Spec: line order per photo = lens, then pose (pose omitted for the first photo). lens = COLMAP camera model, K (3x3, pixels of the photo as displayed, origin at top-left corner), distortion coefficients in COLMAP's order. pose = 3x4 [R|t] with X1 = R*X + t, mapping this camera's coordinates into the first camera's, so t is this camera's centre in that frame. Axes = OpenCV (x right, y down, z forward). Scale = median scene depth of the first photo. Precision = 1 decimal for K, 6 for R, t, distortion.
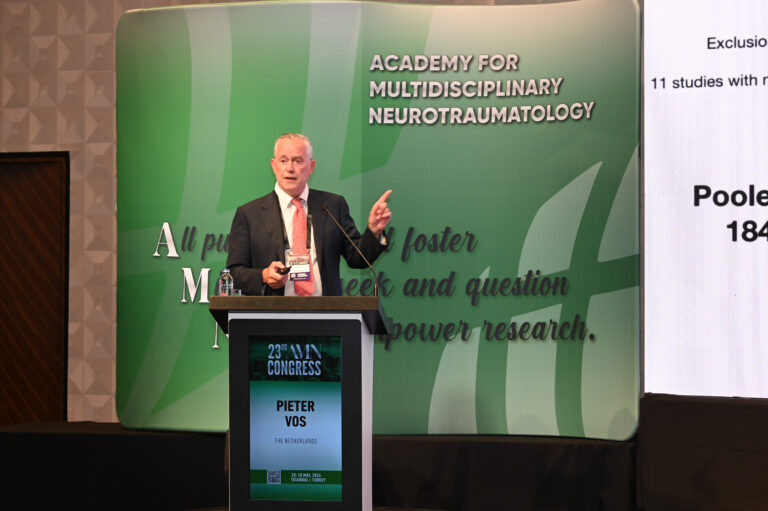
lens RADIAL K [[2732.3, 0, 384.0], [0, 2732.3, 255.5], [0, 0, 1]] dist [-0.001712, -1.162391]
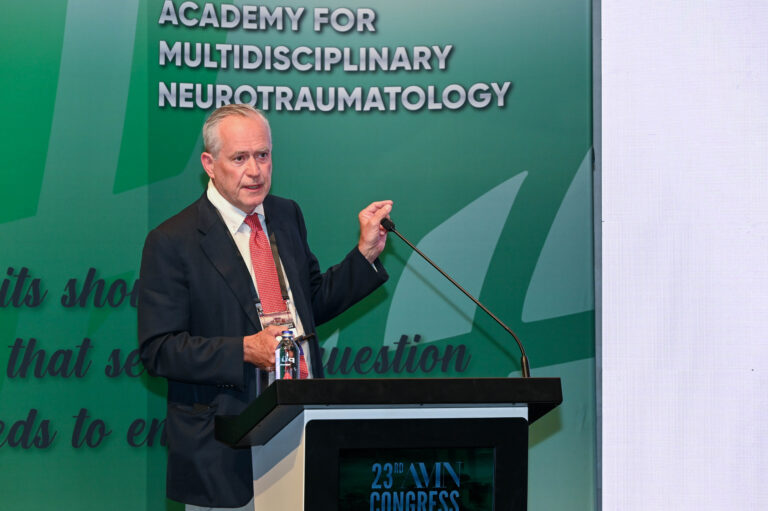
lens RADIAL K [[2755.7, 0, 384.0], [0, 2755.7, 255.5], [0, 0, 1]] dist [-0.016327, -0.666360]
pose [[0.907215, 0.008209, 0.420588, -0.228988], [0.003171, 0.999648, -0.026352, 0.003718], [-0.420656, 0.025240, 0.906869, 0.394211]]
